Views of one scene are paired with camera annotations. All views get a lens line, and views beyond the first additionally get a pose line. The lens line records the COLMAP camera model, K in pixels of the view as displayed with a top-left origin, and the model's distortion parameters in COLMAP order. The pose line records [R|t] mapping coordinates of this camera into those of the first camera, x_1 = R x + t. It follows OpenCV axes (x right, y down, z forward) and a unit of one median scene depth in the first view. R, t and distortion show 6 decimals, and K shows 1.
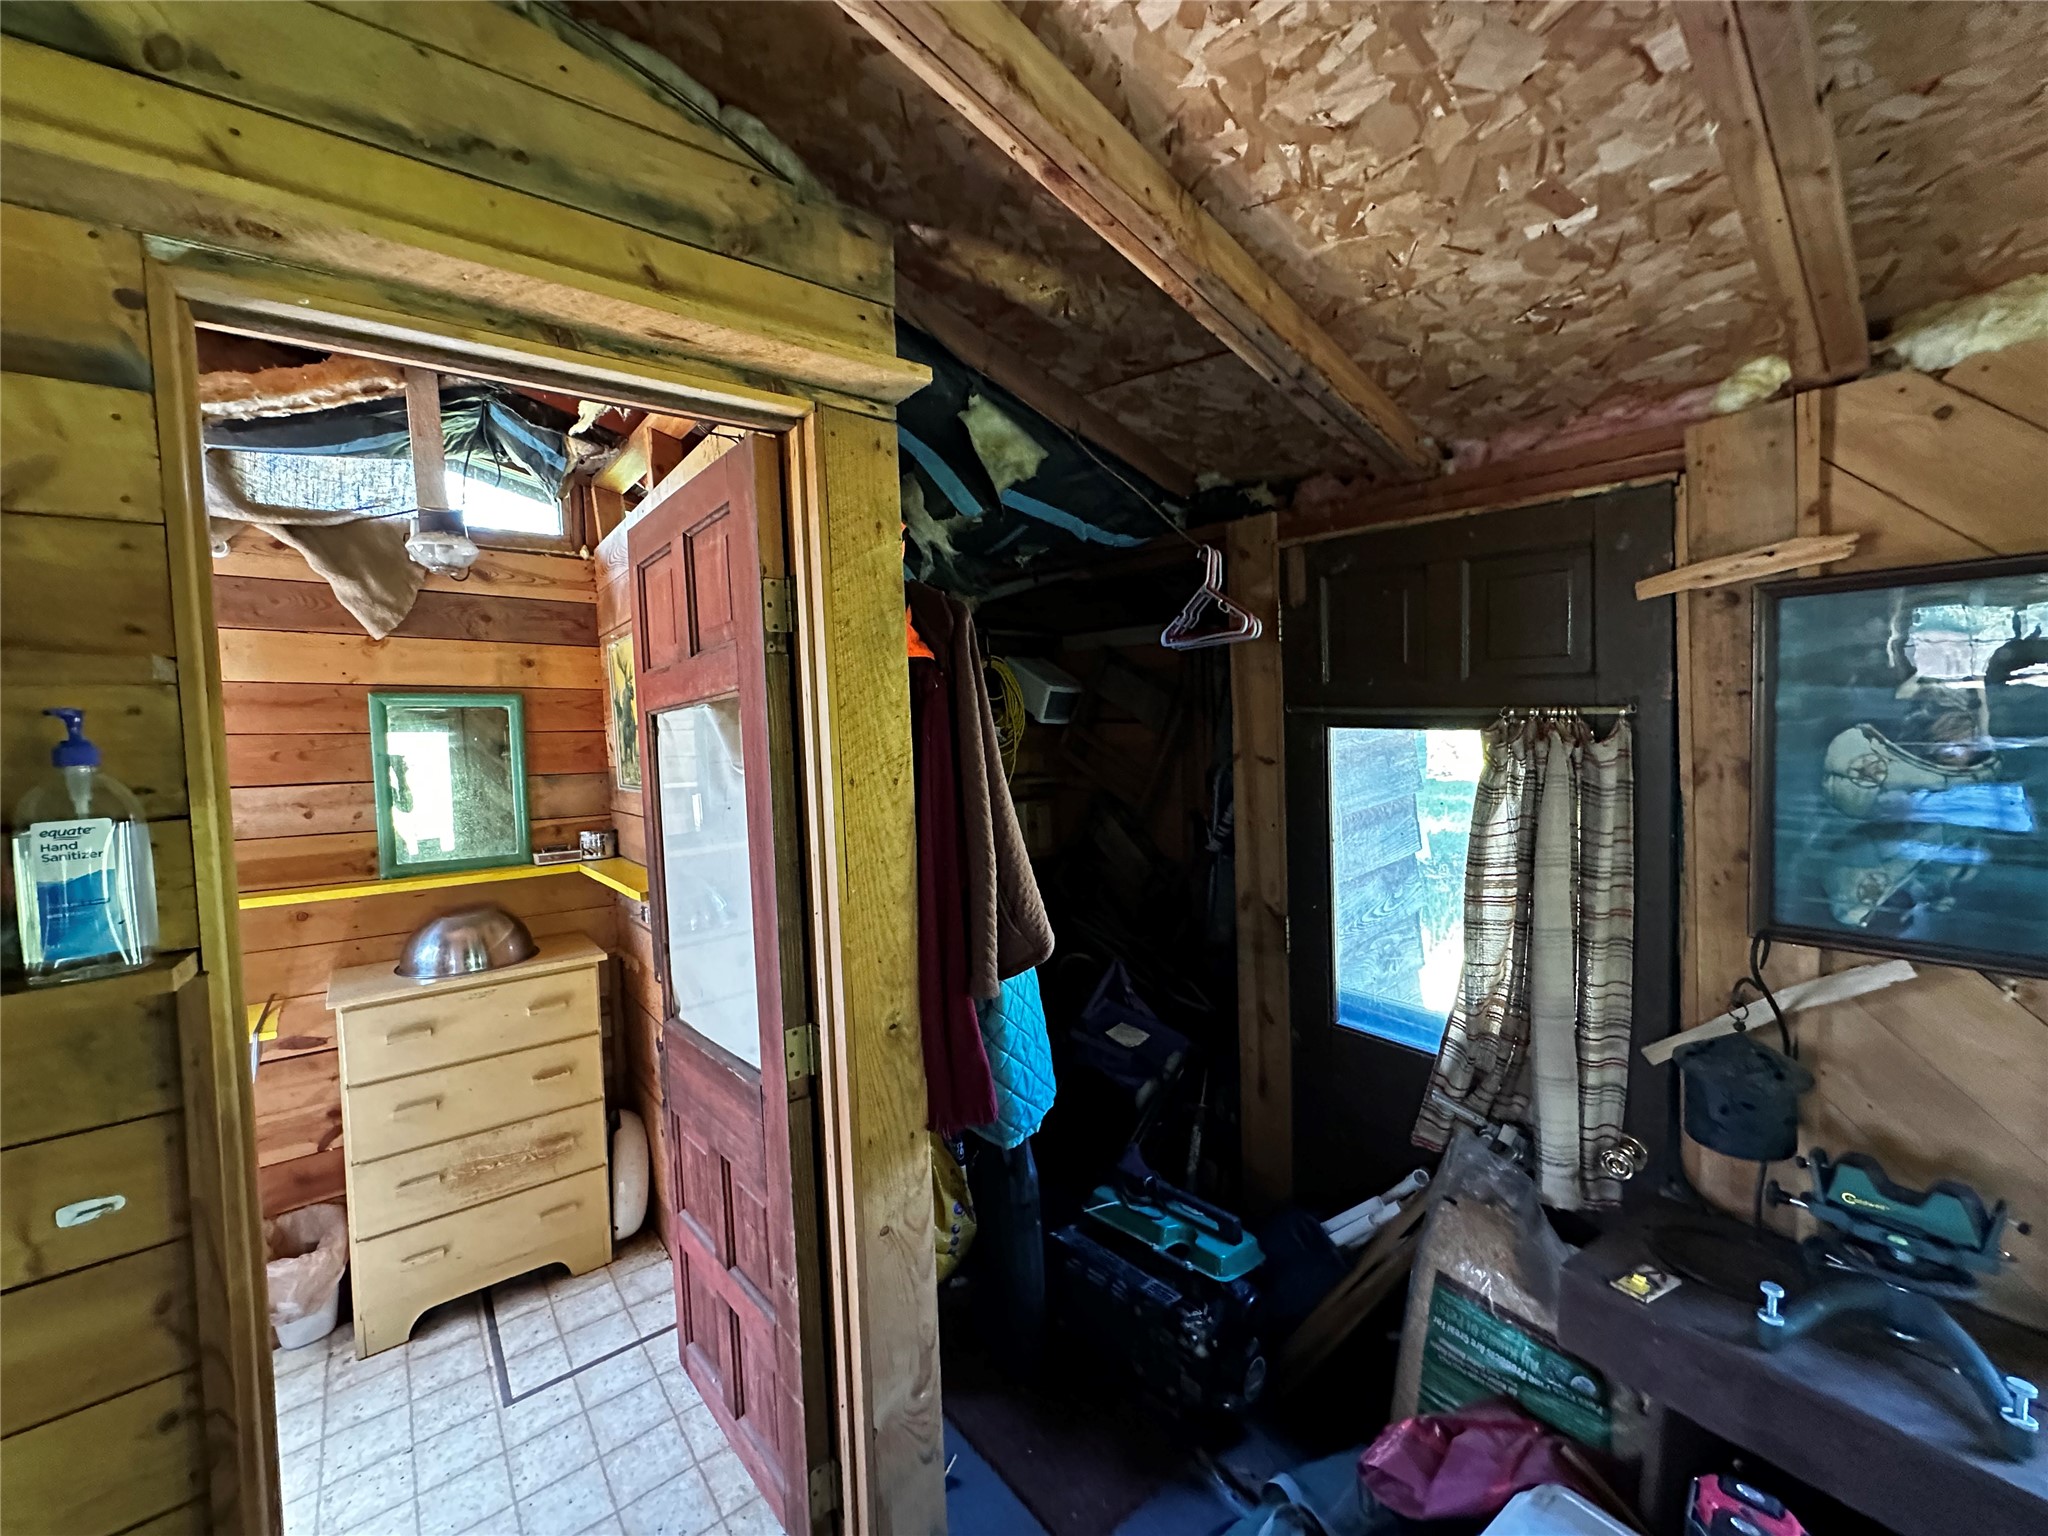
lens RADIAL K [[825.7, 0, 1053.2], [0, 825.7, 777.2], [0, 0, 1]] dist [-0.026120, 0.000069]
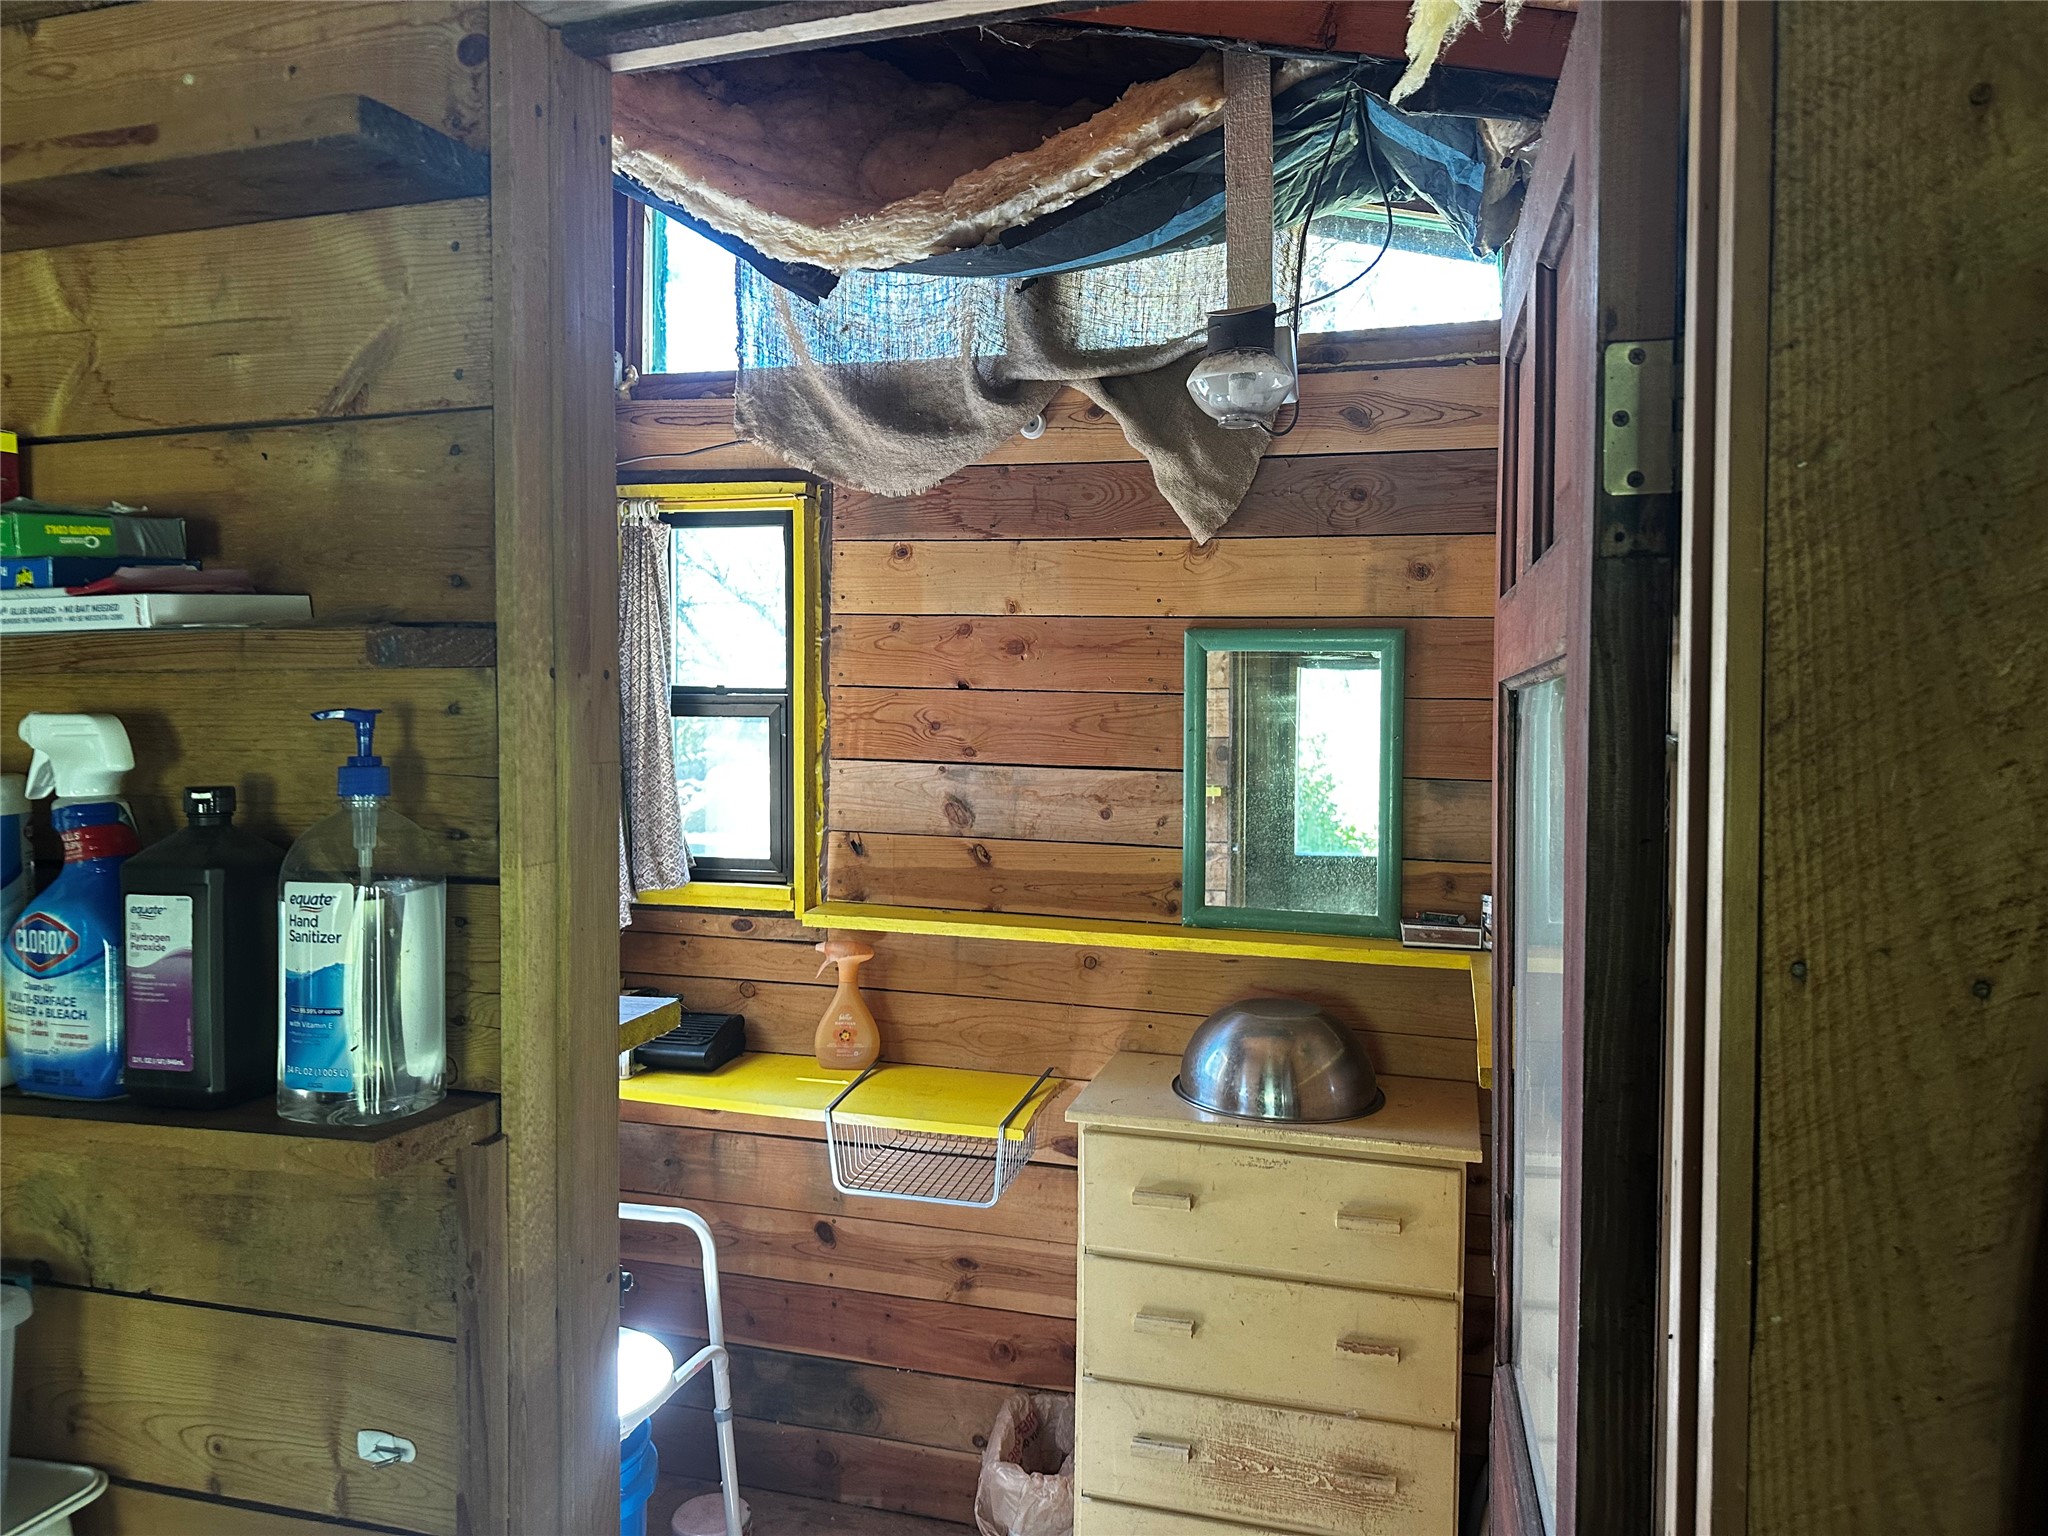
lens RADIAL K [[1442.8, 0, 1025.6], [0, 1442.8, 753.4], [0, 0, 1]] dist [0.086774, -0.106963]
pose [[0.549938, 0.071405, -0.832148, 0.033688], [-0.065189, 0.996969, 0.042467, -0.058341], [0.832658, 0.030893, 0.552926, 0.338386]]
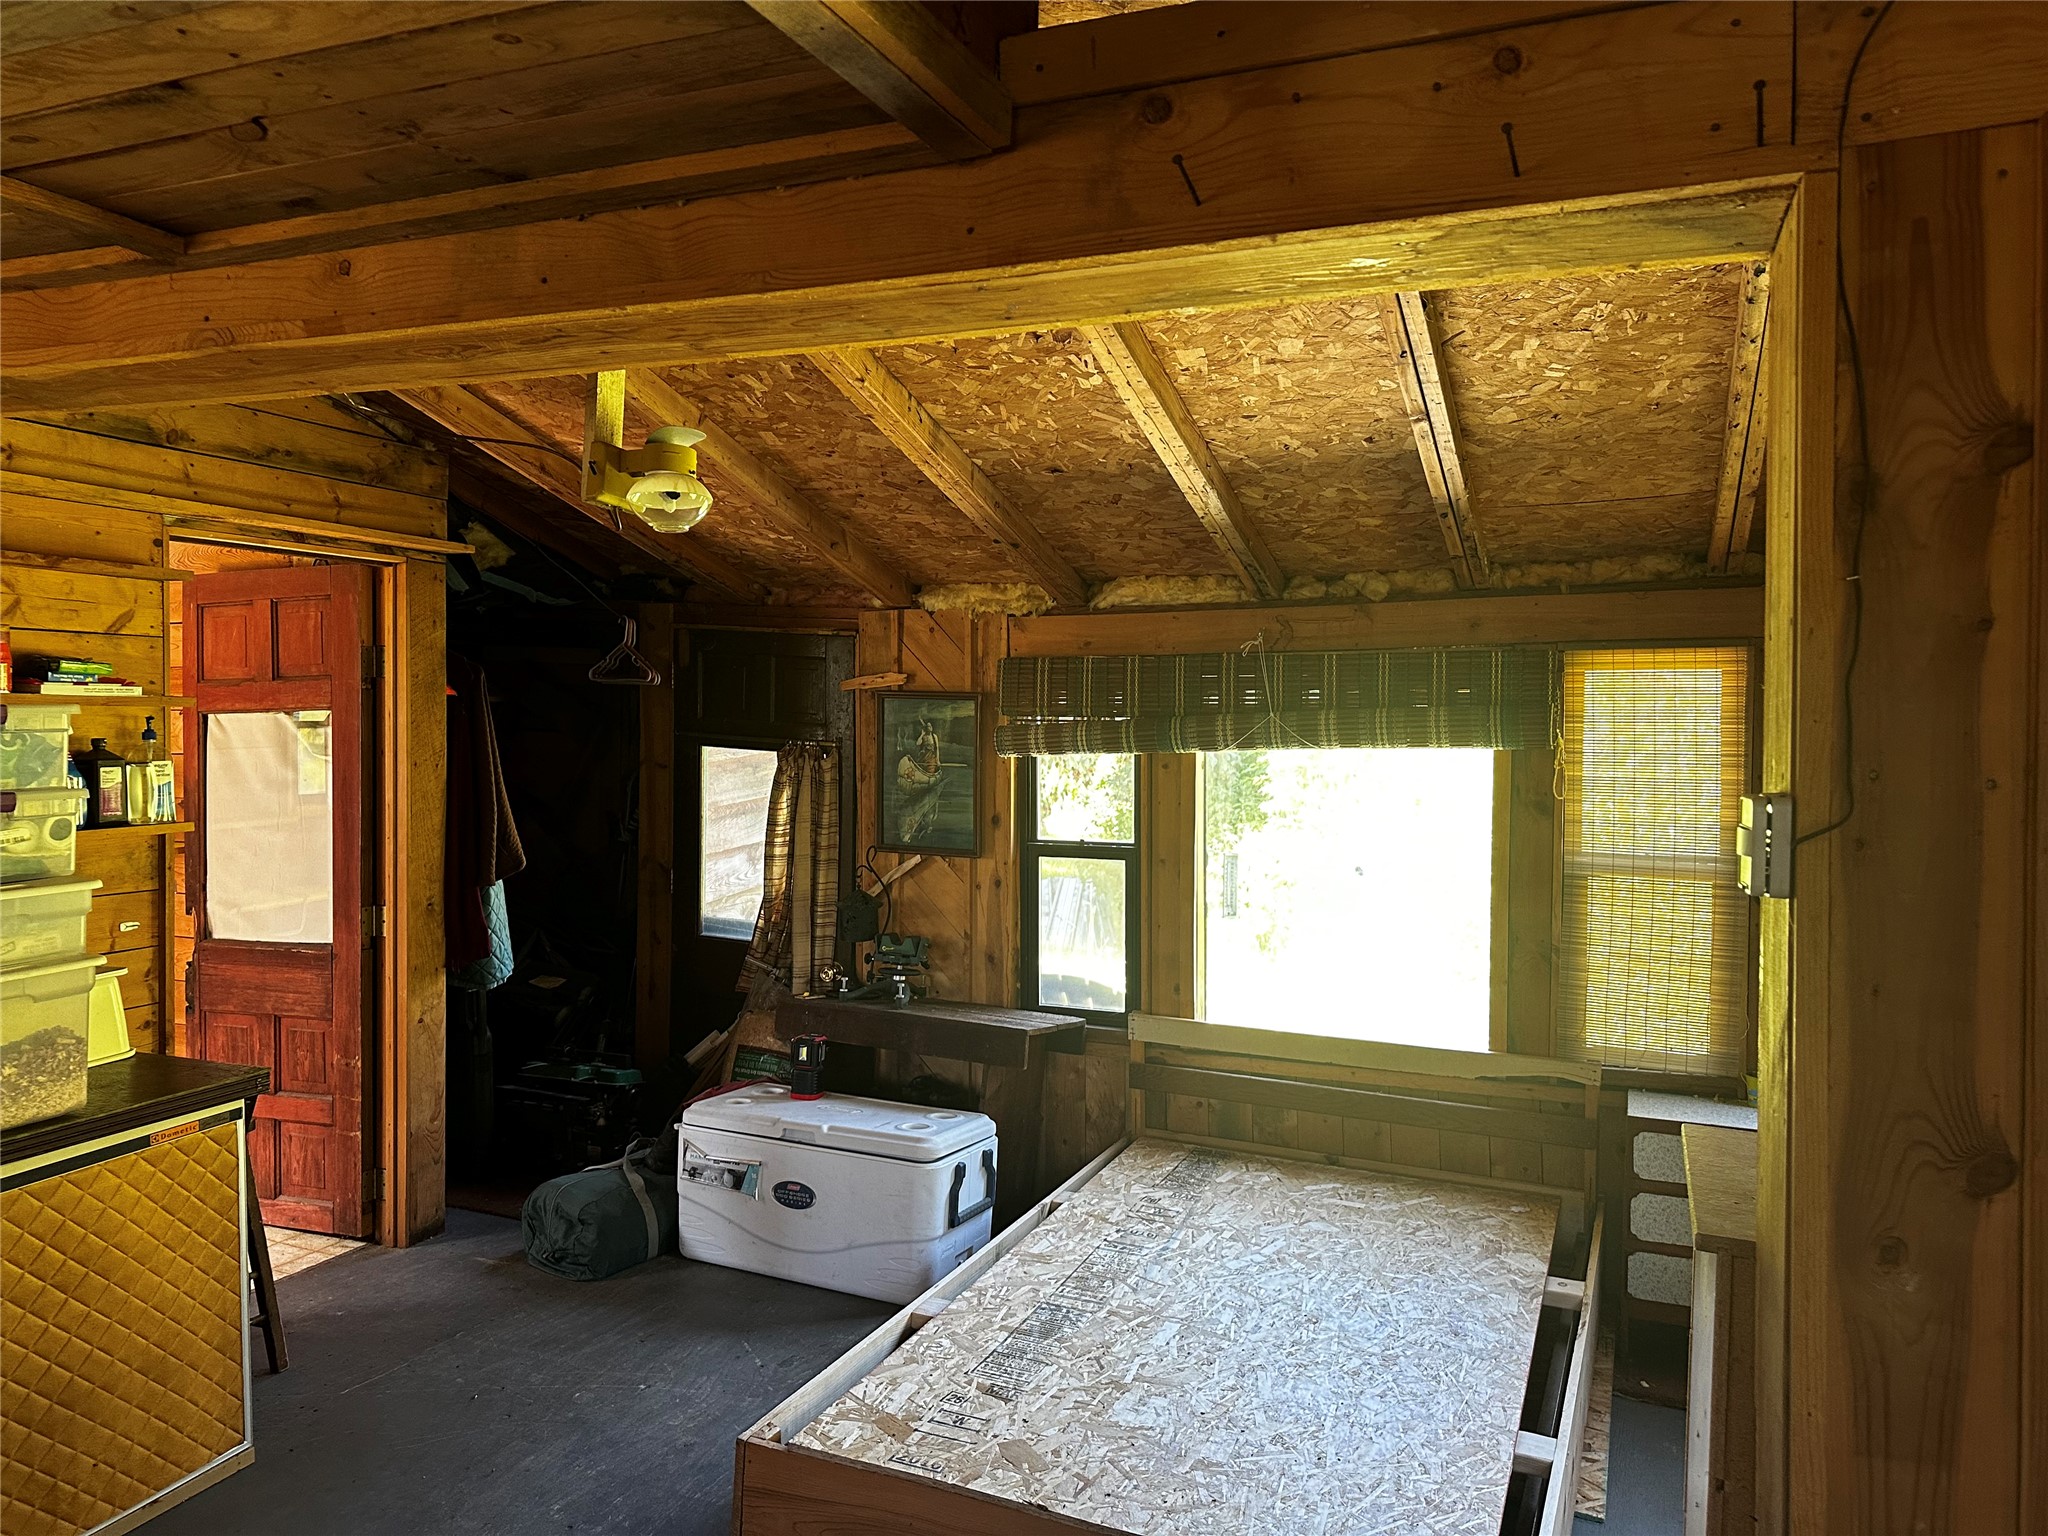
lens RADIAL K [[1442.8, 0, 1025.6], [0, 1442.8, 753.4], [0, 0, 1]] dist [0.086774, -0.106963]
pose [[0.899233, 0.041983, 0.435452, -0.328411], [-0.021426, 0.998417, -0.052013, 0.089478], [-0.436946, 0.037442, 0.898708, -1.849886]]
